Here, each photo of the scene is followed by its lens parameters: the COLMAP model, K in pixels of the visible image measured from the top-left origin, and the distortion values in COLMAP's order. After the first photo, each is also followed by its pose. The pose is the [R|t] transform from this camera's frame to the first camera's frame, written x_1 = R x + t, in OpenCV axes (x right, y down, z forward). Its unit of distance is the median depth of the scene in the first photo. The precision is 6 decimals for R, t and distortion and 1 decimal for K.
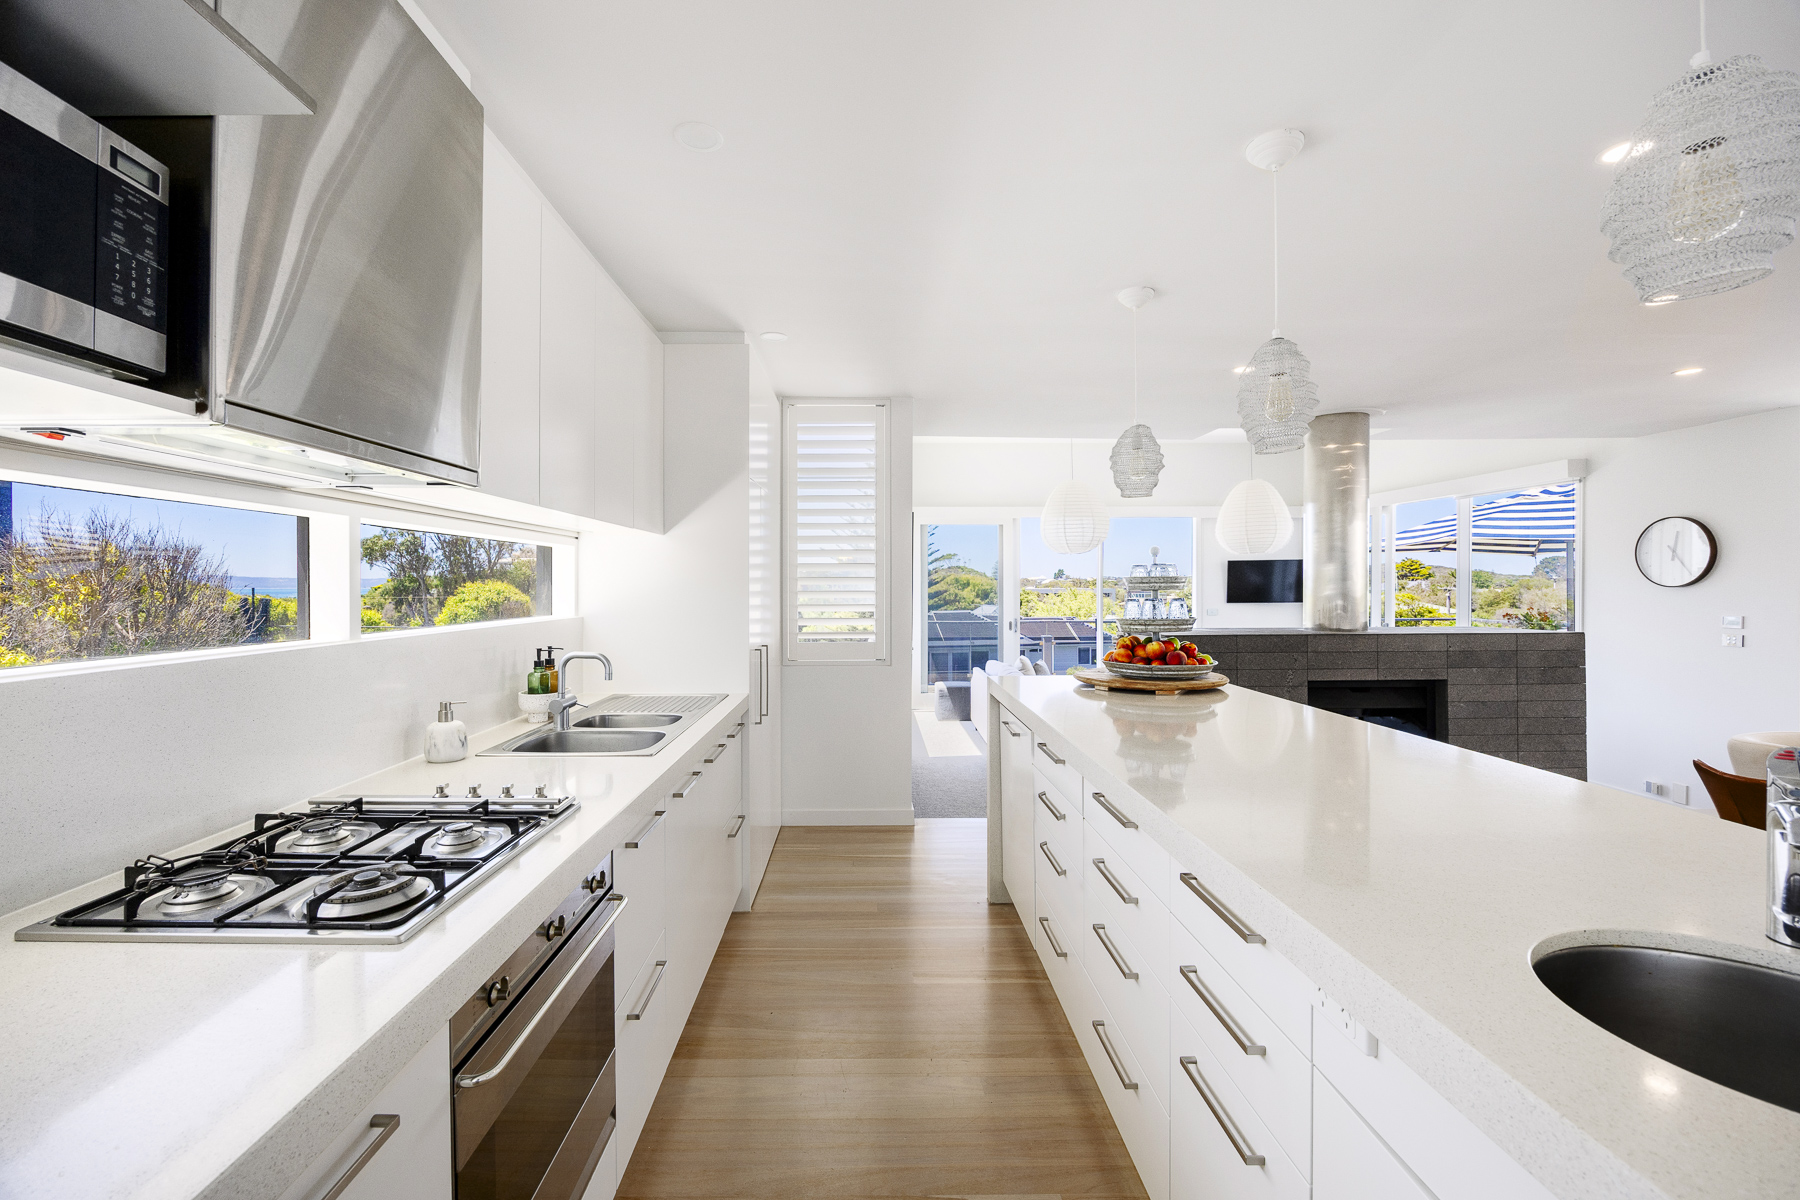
lens RADIAL K [[756.5, 0, 897.3], [0, 756.5, 603.0], [0, 0, 1]] dist [-0.001243, -0.000076]
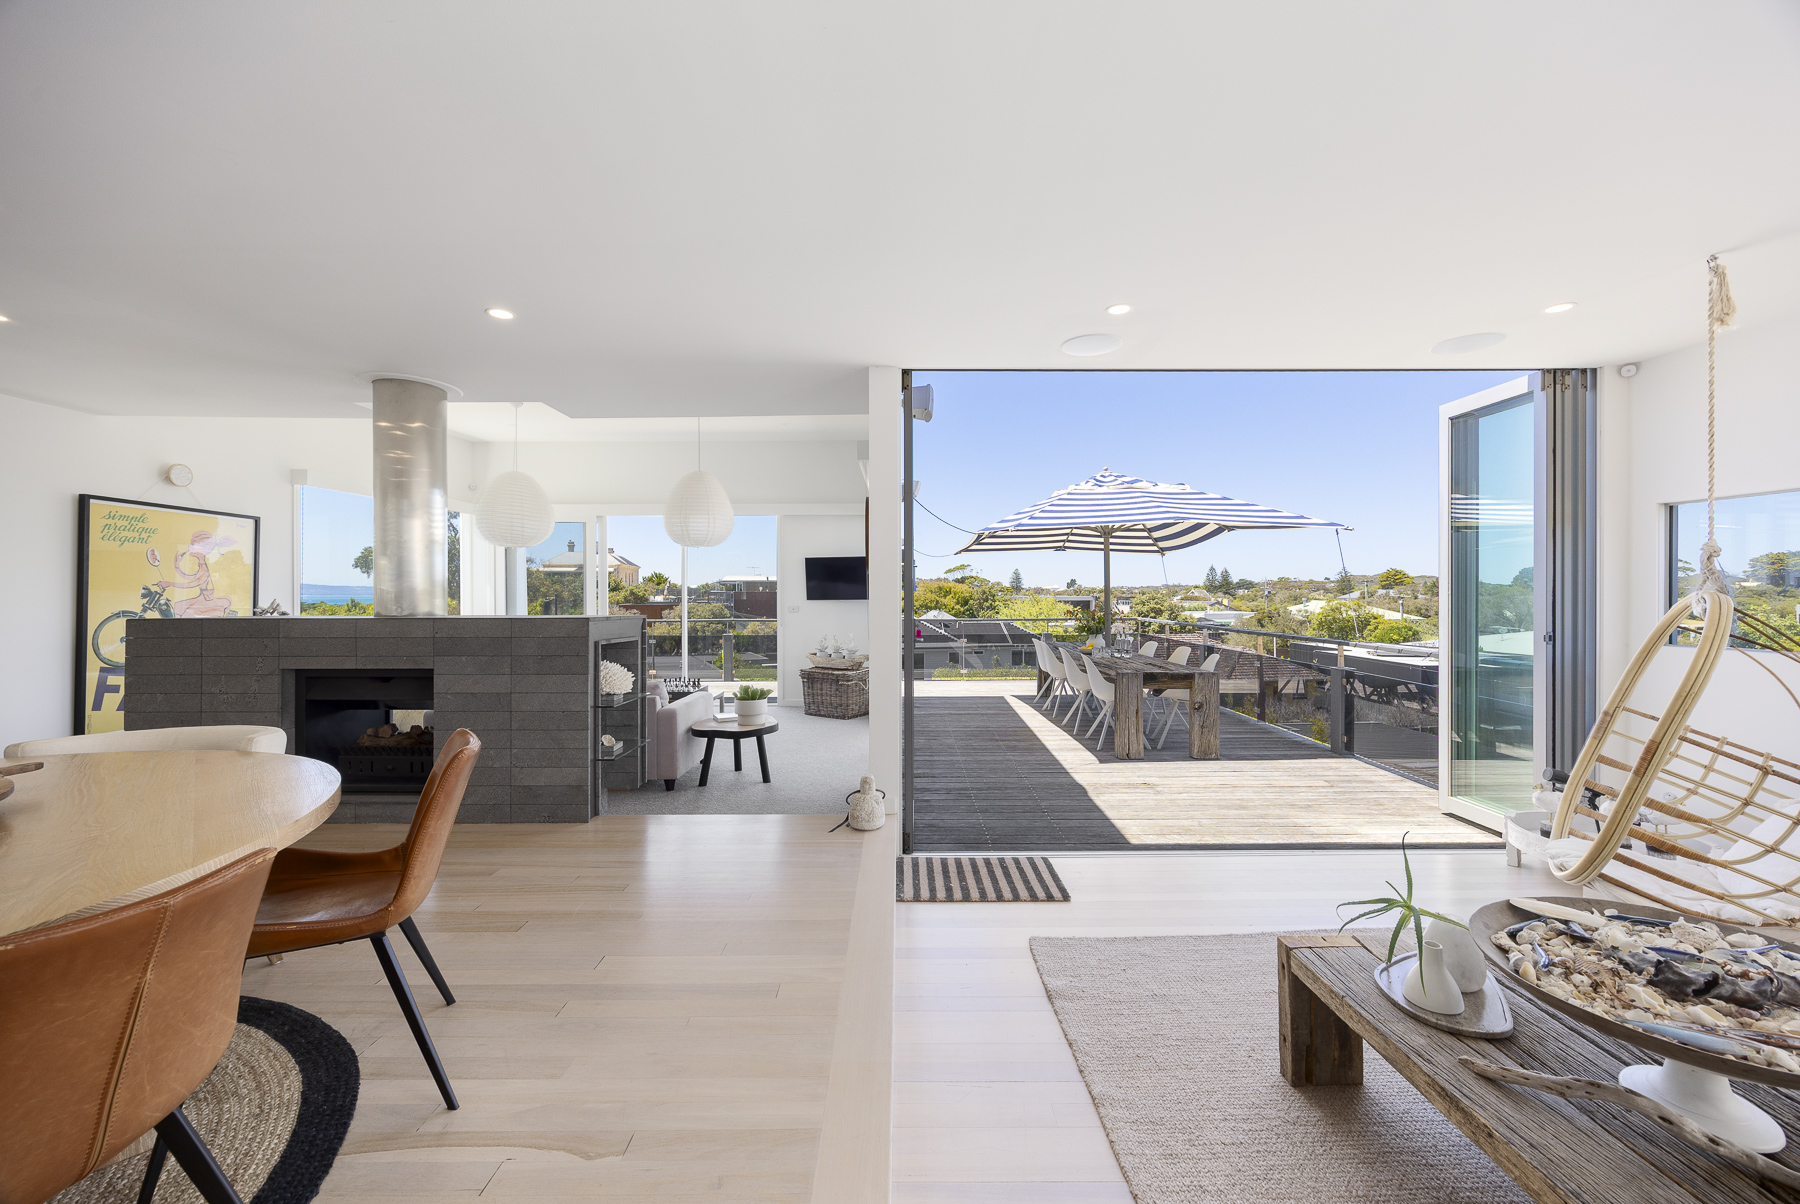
lens RADIAL K [[686.7, 0, 895.3], [0, 686.7, 596.4], [0, 0, 1]] dist [-0.001165, 0.000298]
pose [[0.999049, 0.003263, -0.043470, 1.230395], [-0.004098, 0.999809, -0.019129, 0.025600], [0.043399, 0.019289, 0.998872, 0.179181]]
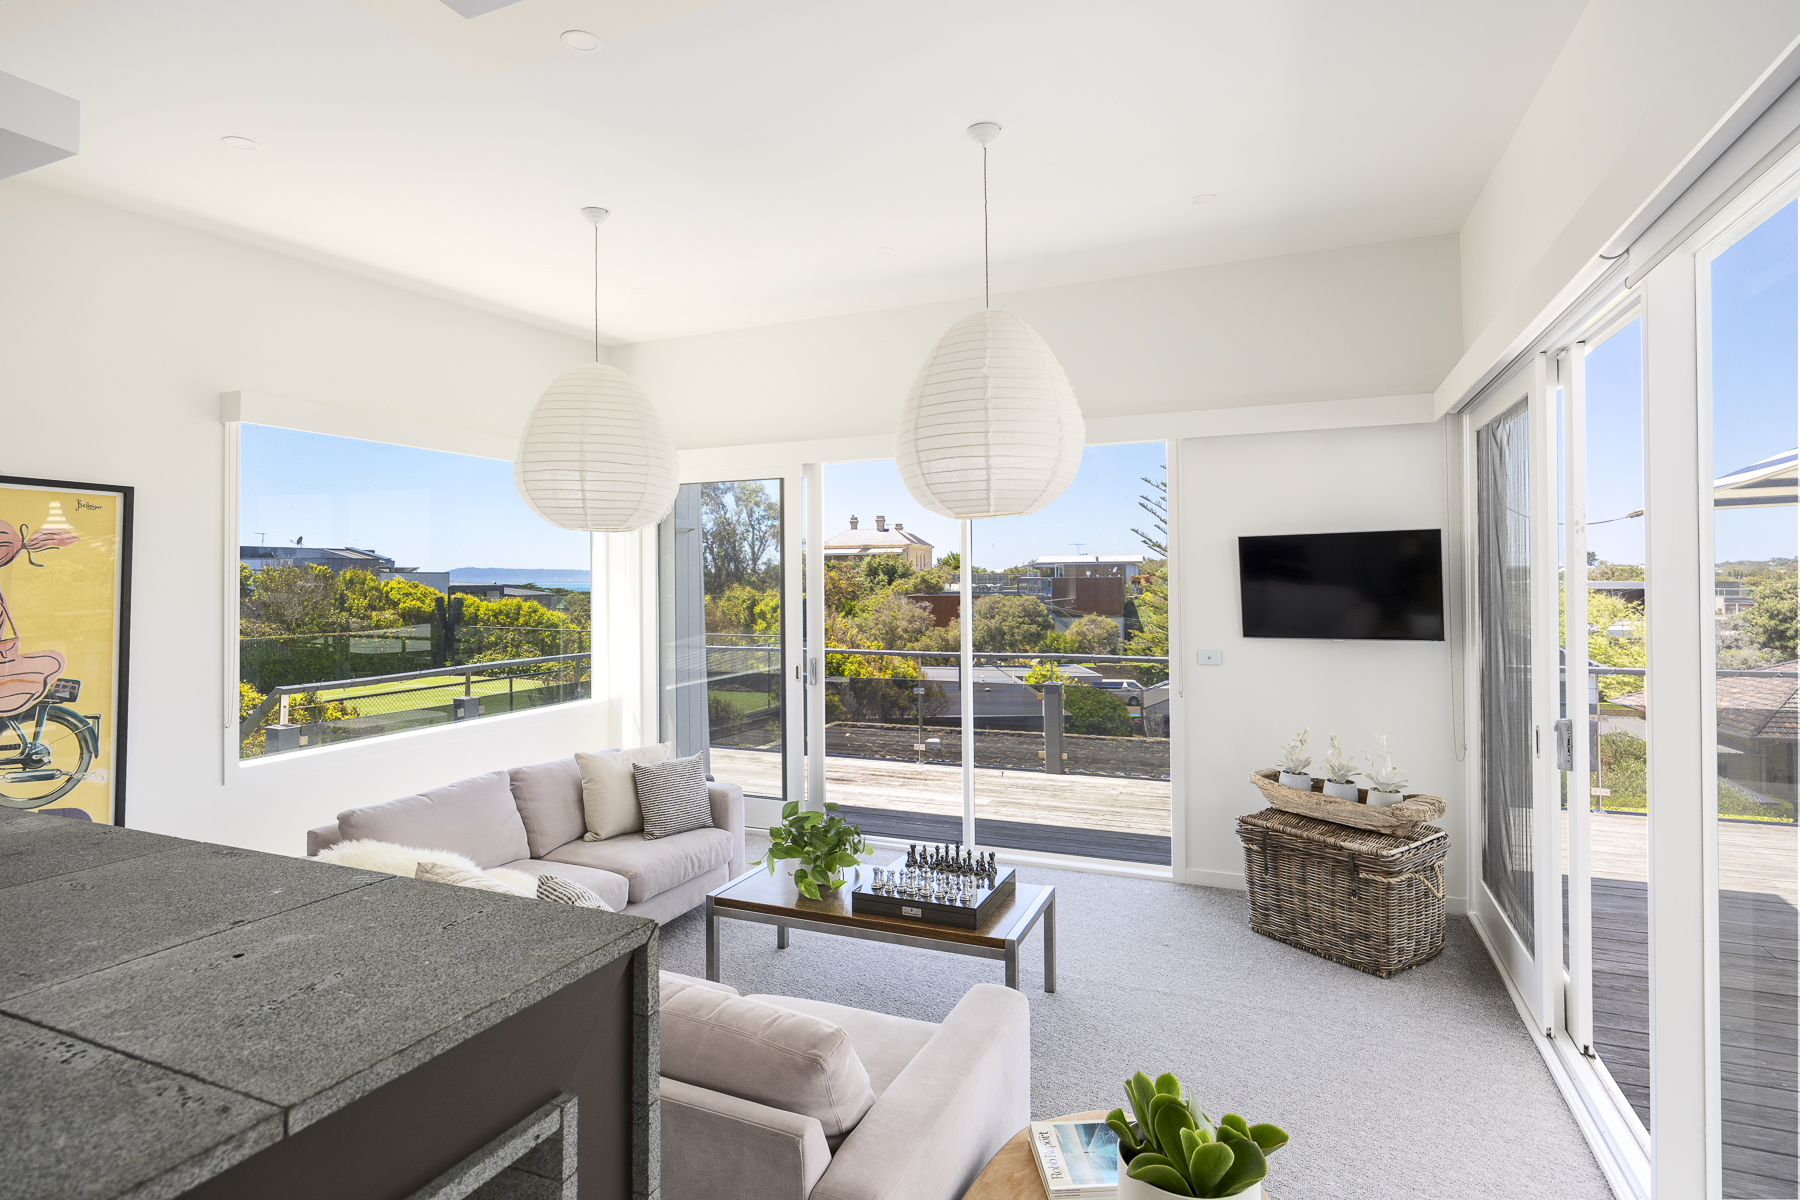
lens RADIAL K [[915.8, 0, 889.2], [0, 915.8, 588.9], [0, 0, 1]] dist [0.001997, -0.000221]
pose [[0.900833, 0.000357, -0.434166, 0.992765], [-0.005104, 0.999939, -0.009767, -0.042405], [0.434136, 0.011014, 0.900780, 0.937617]]
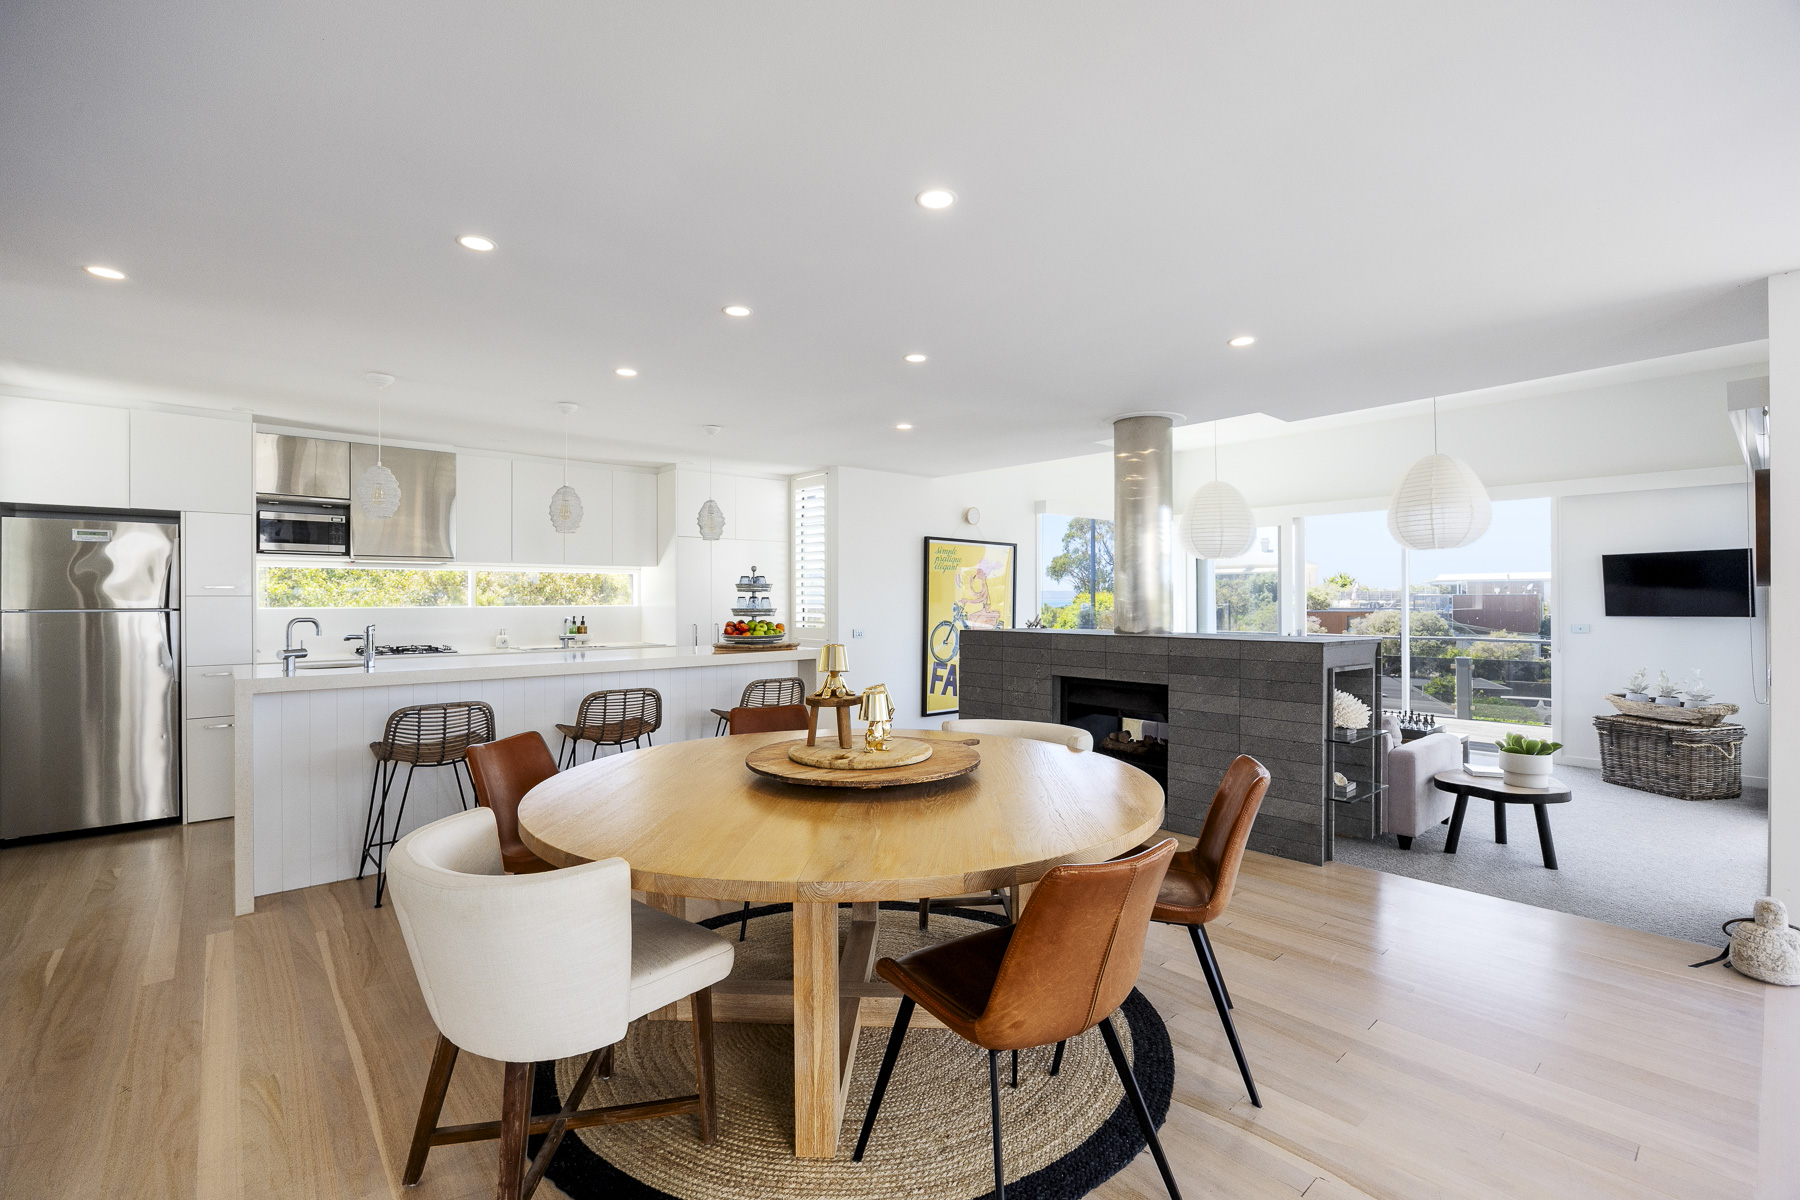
lens RADIAL K [[783.8, 0, 916.2], [0, 783.8, 606.7], [0, 0, 1]] dist [-0.004385, 0.000917]
pose [[0.641881, 0.009157, -0.766750, 1.201289], [-0.016931, 0.999854, -0.002233, 0.008128], [0.766618, 0.014415, 0.641942, 0.097700]]
